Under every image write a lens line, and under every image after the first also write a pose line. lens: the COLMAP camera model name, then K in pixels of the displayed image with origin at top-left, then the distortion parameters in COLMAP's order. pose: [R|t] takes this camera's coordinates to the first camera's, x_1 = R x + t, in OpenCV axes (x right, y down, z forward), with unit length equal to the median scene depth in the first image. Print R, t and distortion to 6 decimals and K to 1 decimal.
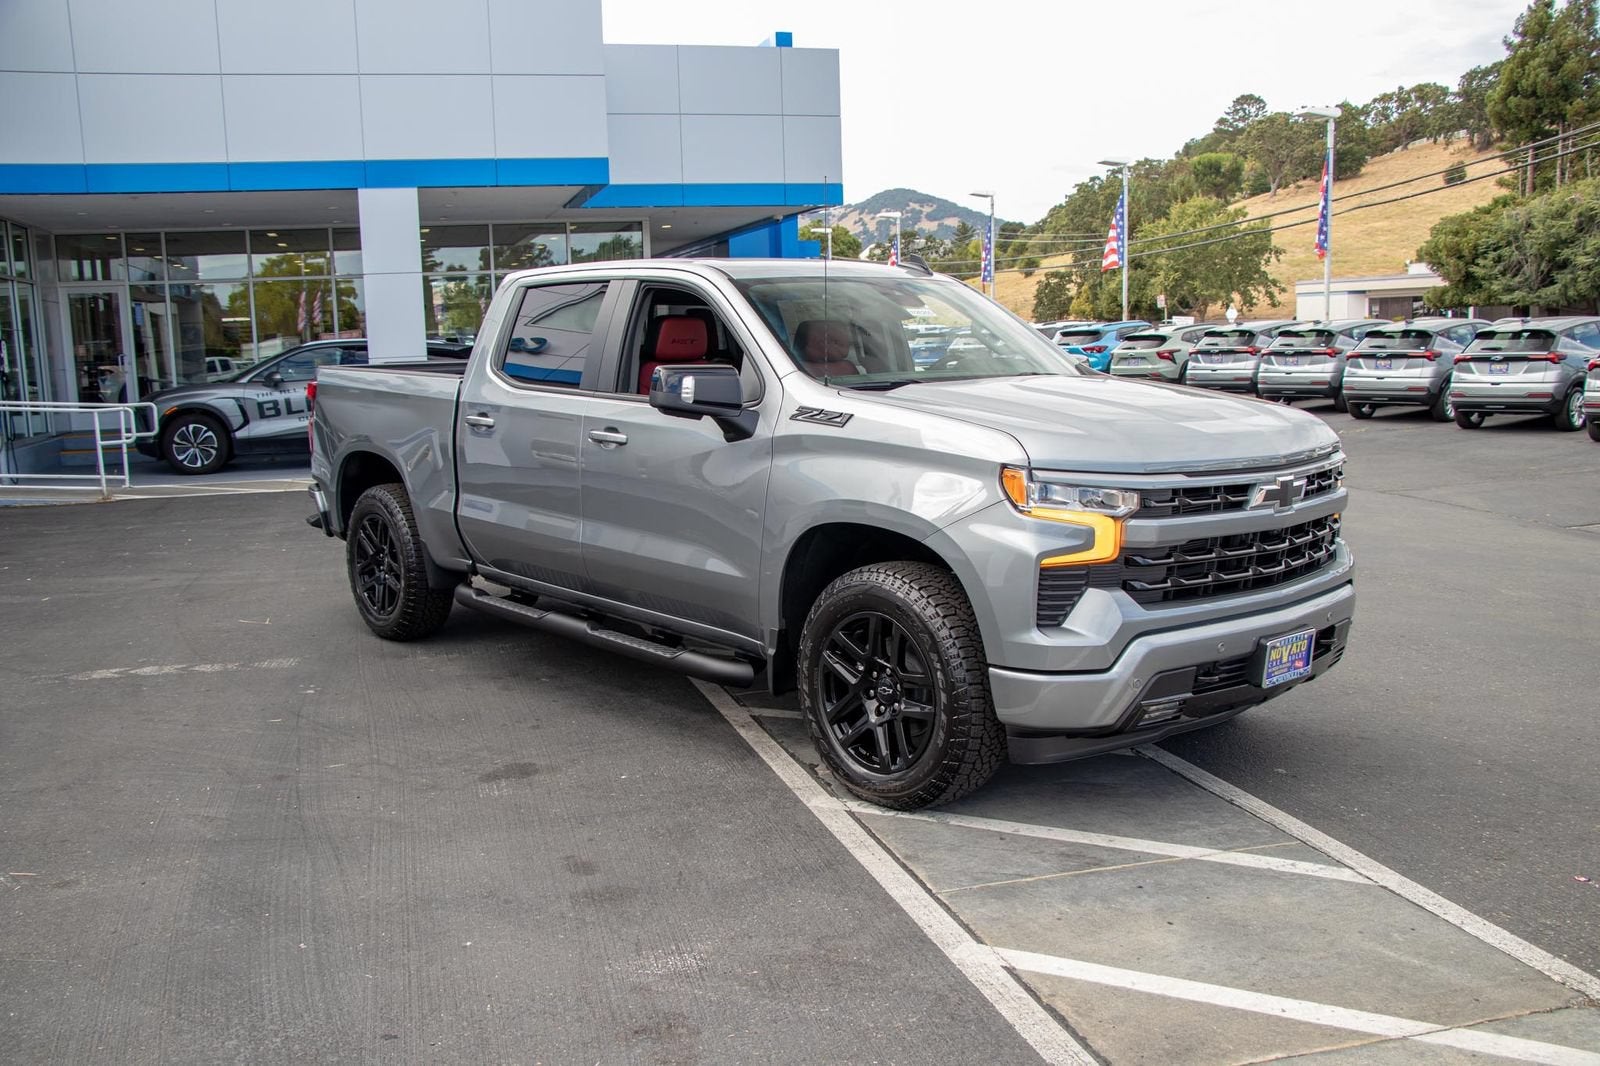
lens RADIAL K [[1459.1, 0, 800.0], [0, 1459.1, 533.0], [0, 0, 1]] dist [-0.189592, 0.236580]
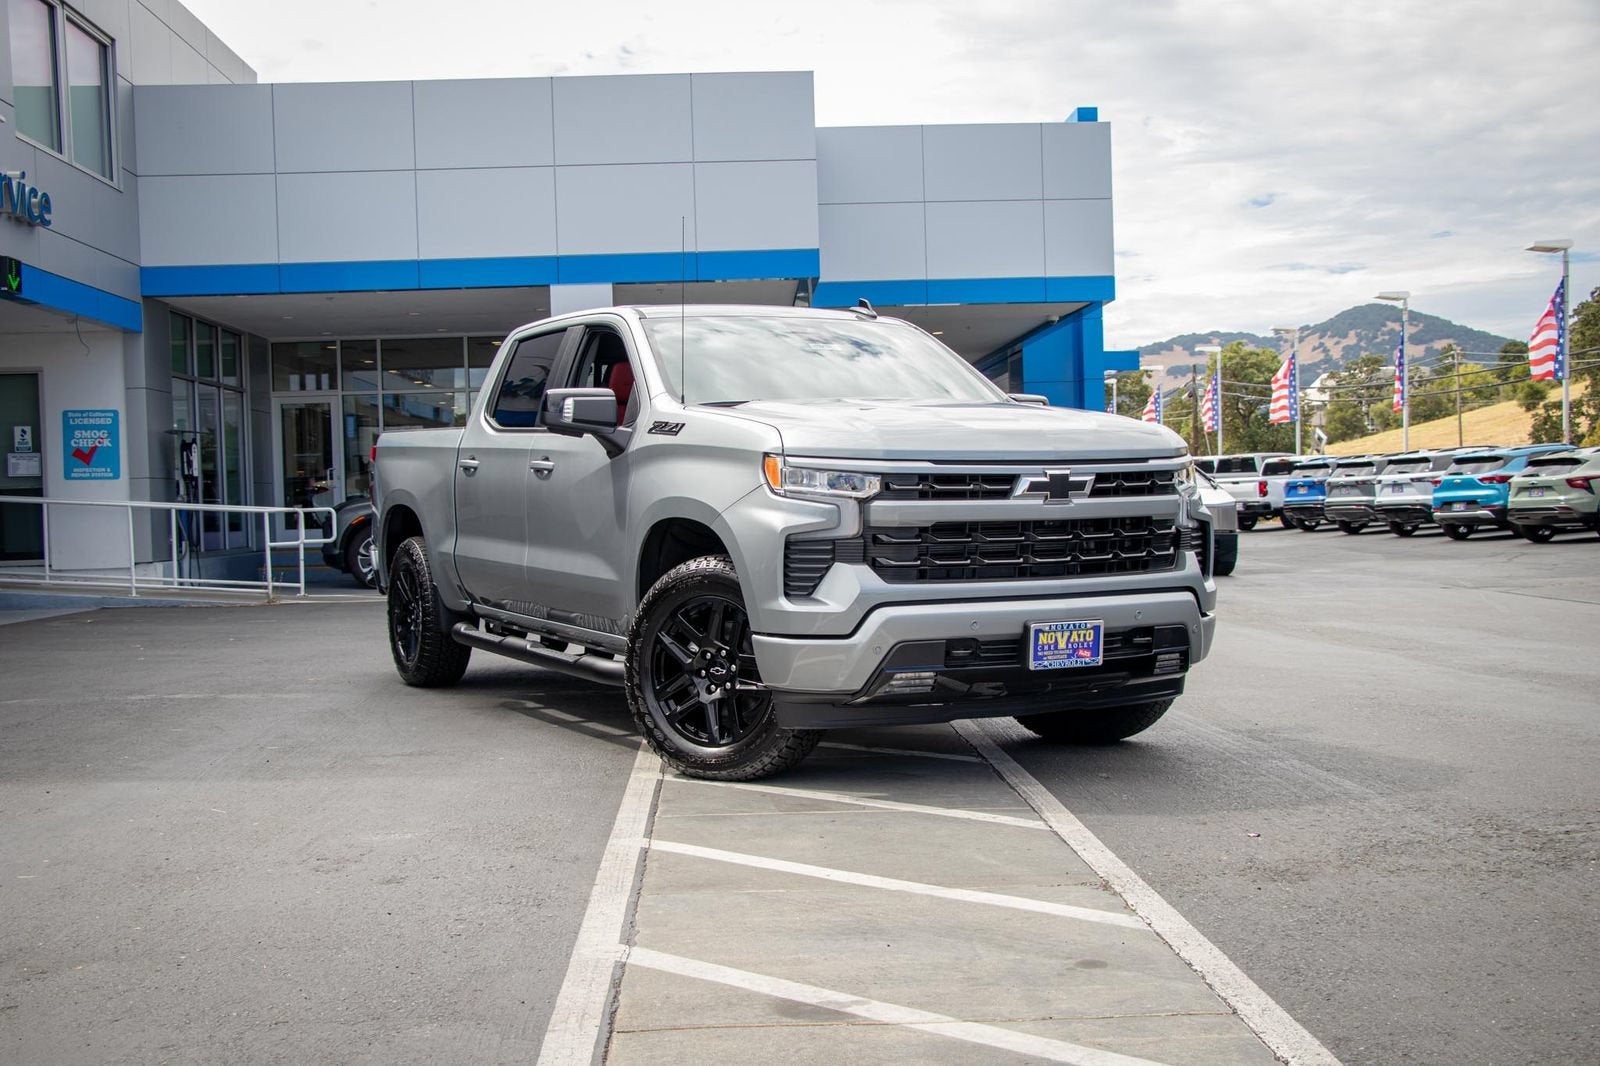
lens RADIAL K [[1763.7, 0, 800.0], [0, 1763.7, 533.0], [0, 0, 1]] dist [0.023047, 0.039175]
pose [[0.973234, 0.002954, -0.229796, 0.457447], [-0.027670, 0.994149, -0.104412, 0.148983], [0.228143, 0.107976, 0.967622, -0.298067]]
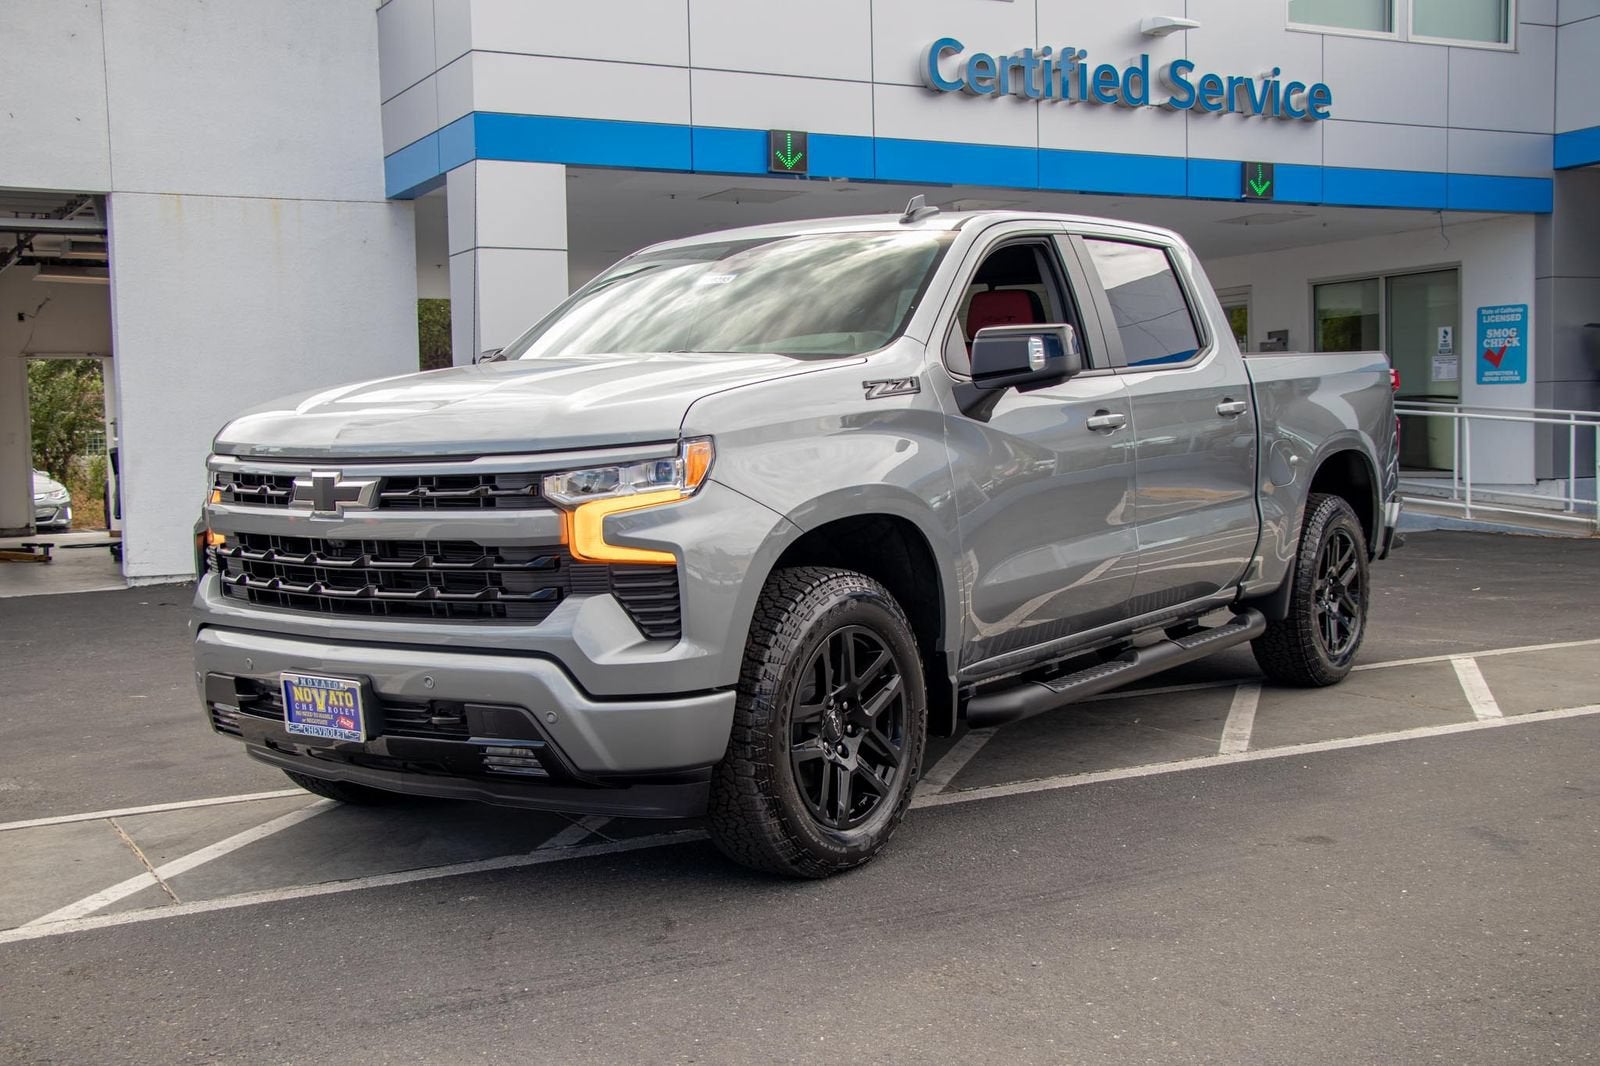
lens RADIAL K [[1870.4, 0, 800.0], [0, 1870.4, 533.0], [0, 0, 1]] dist [0.006421, 0.030718]
pose [[0.210588, 0.076777, -0.974555, 1.403730], [-0.113325, 0.992107, 0.053672, -0.091388], [0.970984, 0.099139, 0.217627, 1.043225]]
